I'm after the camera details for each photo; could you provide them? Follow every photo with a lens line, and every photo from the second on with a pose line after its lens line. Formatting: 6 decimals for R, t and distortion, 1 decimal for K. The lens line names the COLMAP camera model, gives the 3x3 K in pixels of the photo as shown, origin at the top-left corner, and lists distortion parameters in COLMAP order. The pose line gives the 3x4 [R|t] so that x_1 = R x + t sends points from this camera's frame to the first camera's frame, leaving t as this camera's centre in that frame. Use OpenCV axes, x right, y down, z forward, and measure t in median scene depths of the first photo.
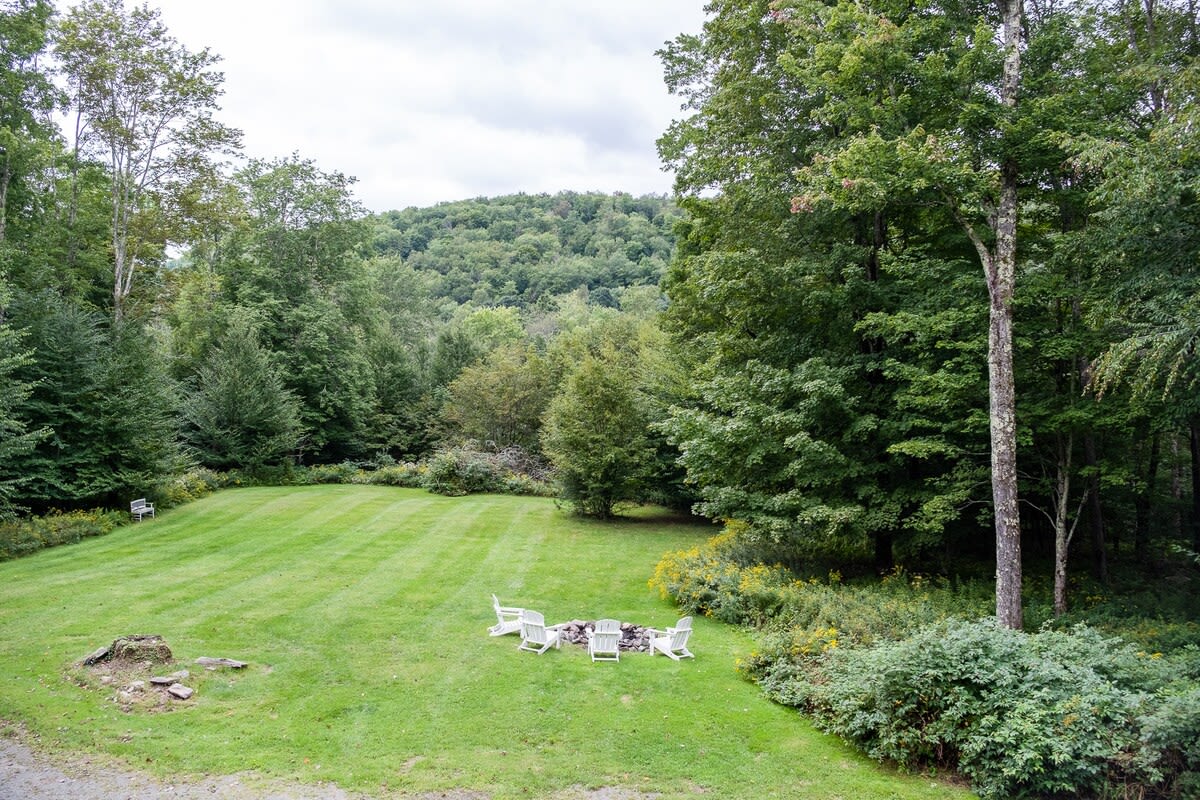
lens RADIAL K [[965.1, 0, 599.3], [0, 965.1, 396.0], [0, 0, 1]] dist [-0.143165, 0.028466]
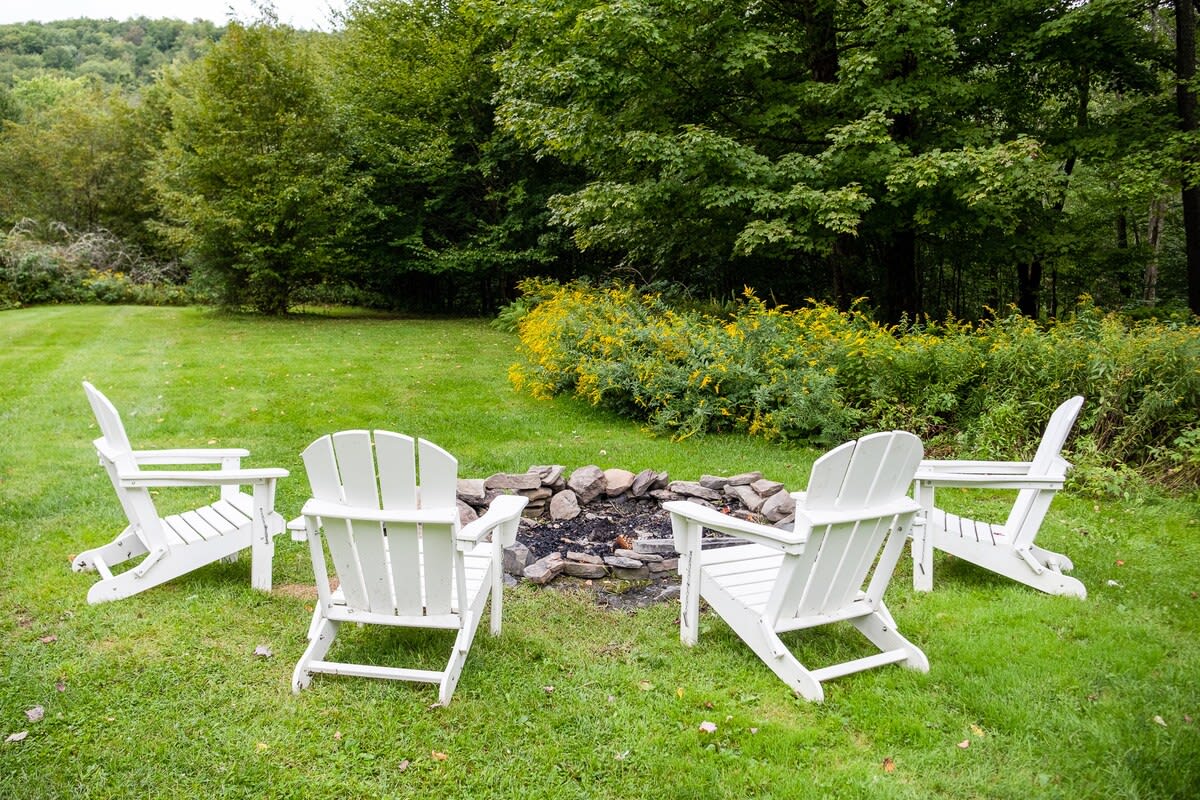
lens RADIAL K [[965.1, 0, 603.2], [0, 965.1, 403.2], [0, 0, 1]] dist [-0.143165, 0.028466]
pose [[0.913878, -0.078409, 0.398345, -0.034952], [0.016250, 0.987451, 0.157086, 0.070783], [-0.405664, -0.137084, 0.903684, 0.305118]]
